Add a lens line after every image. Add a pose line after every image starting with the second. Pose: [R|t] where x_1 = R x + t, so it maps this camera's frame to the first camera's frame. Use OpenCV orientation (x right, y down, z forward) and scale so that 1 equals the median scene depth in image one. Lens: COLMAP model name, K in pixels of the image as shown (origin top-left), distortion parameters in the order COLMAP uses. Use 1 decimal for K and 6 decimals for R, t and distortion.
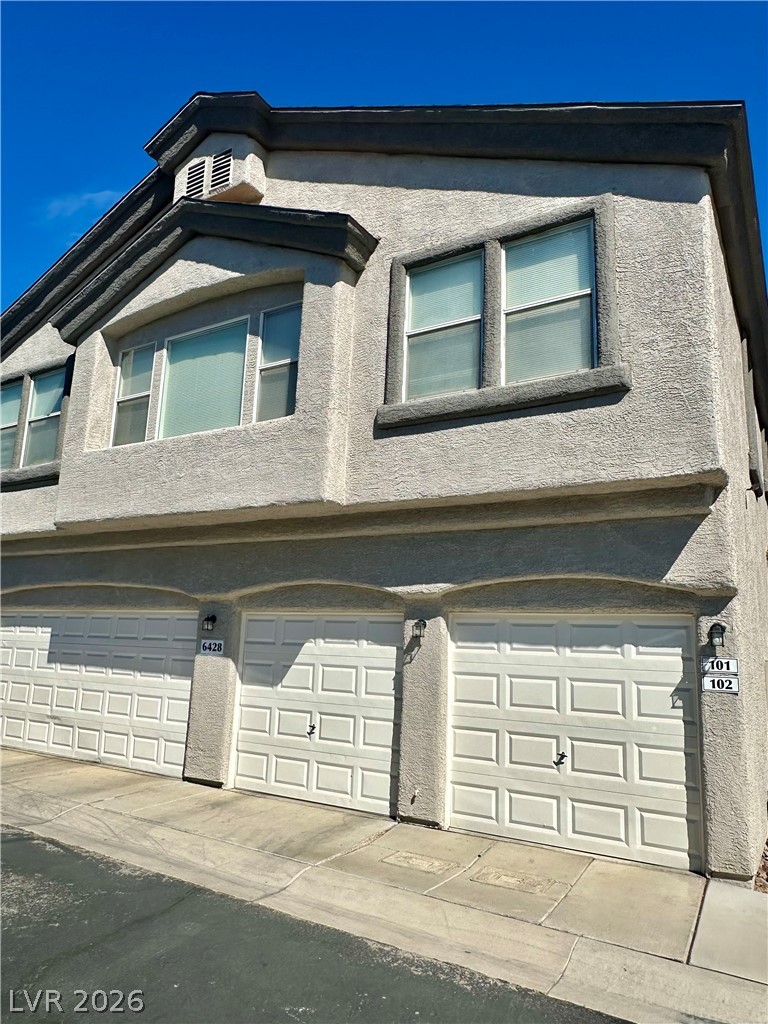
lens RADIAL K [[697.7, 0, 381.3], [0, 697.7, 511.1], [0, 0, 1]] dist [0.004013, -0.002133]
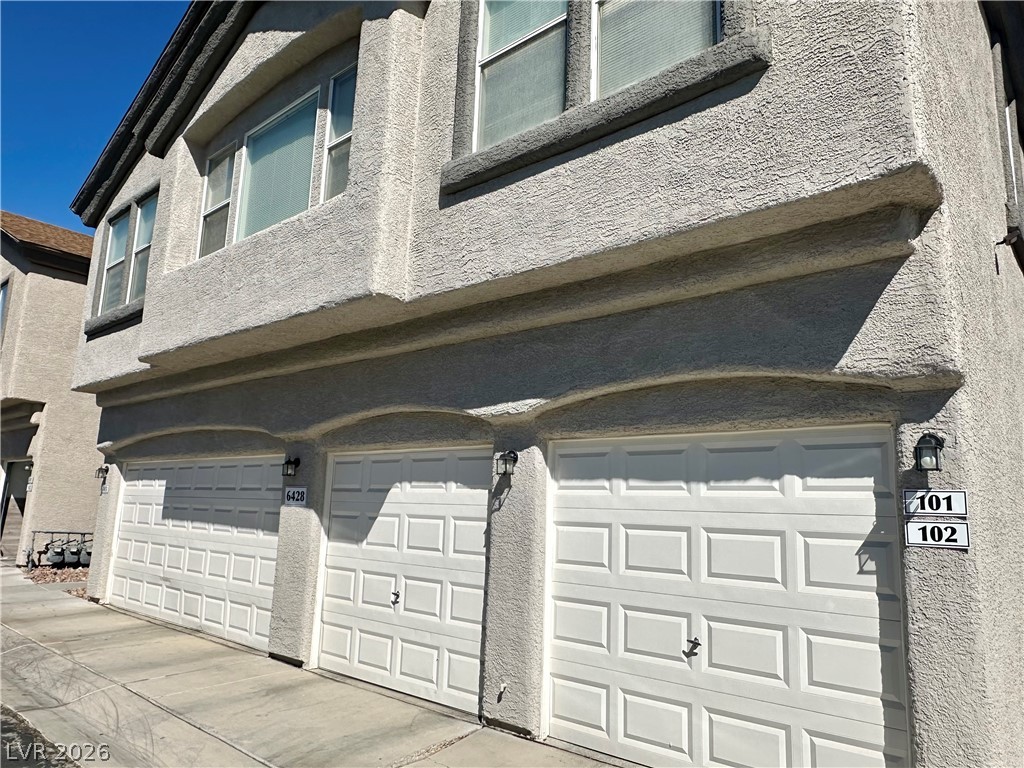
lens RADIAL K [[697.7, 0, 515.1], [0, 697.7, 388.9], [0, 0, 1]] dist [0.004013, -0.002133]
pose [[0.984727, -0.035826, -0.170380, 0.185541], [0.038492, 0.999182, 0.012371, 0.080160], [0.169797, -0.018740, 0.985301, 0.275673]]
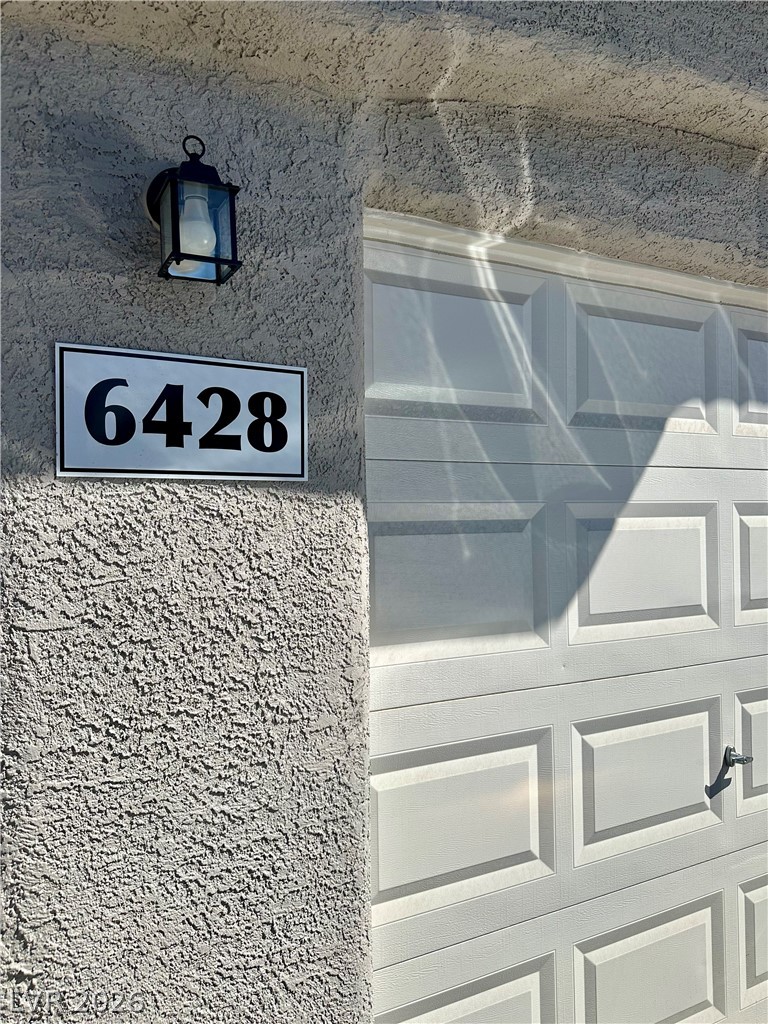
lens RADIAL K [[716.1, 0, 383.4], [0, 716.1, 505.1], [0, 0, 1]] dist [0.033633, 0.001272]
pose [[0.516612, -0.038074, 0.855373, -0.396275], [-0.141996, 0.981367, 0.129442, 0.221654], [-0.844363, -0.188330, 0.501580, 1.060366]]
